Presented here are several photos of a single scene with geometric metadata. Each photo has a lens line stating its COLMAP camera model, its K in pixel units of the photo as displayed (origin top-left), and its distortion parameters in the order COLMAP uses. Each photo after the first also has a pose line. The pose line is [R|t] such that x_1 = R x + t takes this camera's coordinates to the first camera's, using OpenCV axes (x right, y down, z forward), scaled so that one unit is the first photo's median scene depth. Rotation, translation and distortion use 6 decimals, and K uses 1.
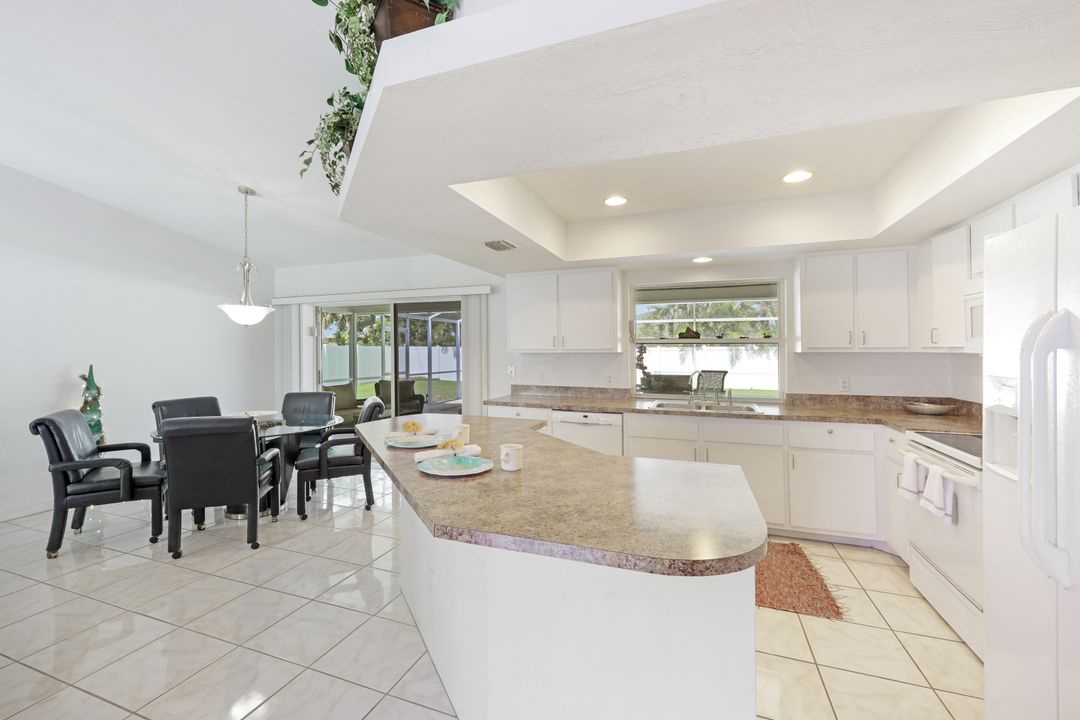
lens RADIAL K [[449.2, 0, 524.7], [0, 449.2, 350.7], [0, 0, 1]] dist [0.004084, 0.000125]
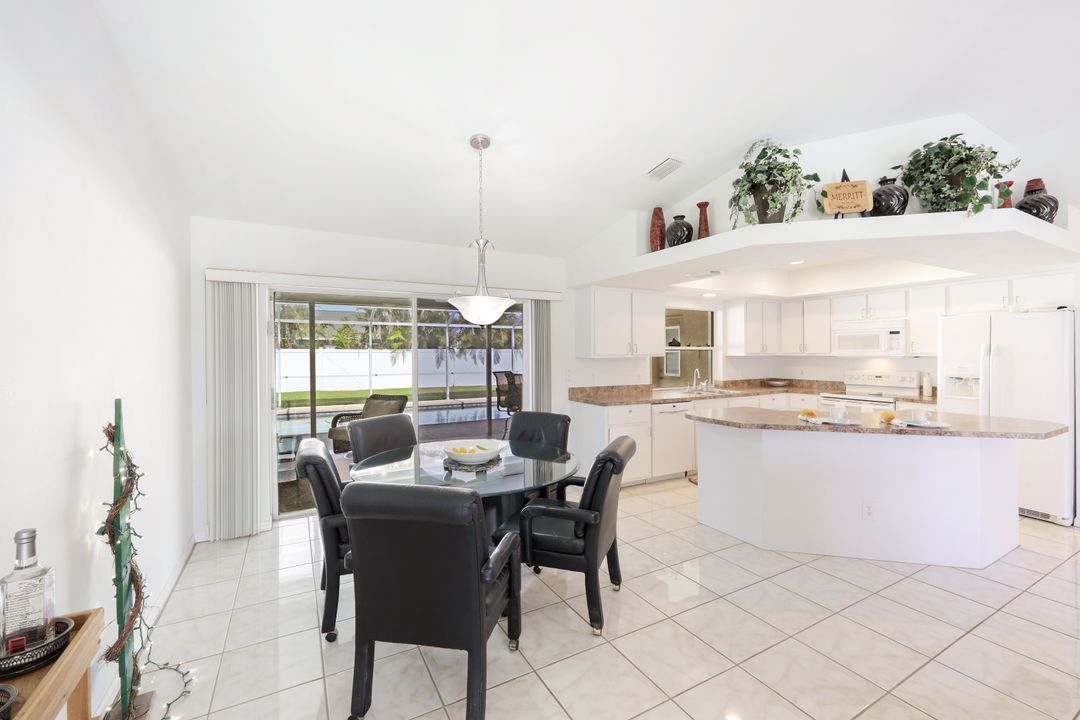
lens RADIAL K [[449.3, 0, 541.1], [0, 449.3, 353.4], [0, 0, 1]] dist [0.000954, 0.000264]
pose [[0.639255, -0.003916, 0.768985, -1.068898], [0.002610, 0.999992, 0.002923, -0.010984], [-0.768991, 0.000138, 0.639260, 0.449267]]
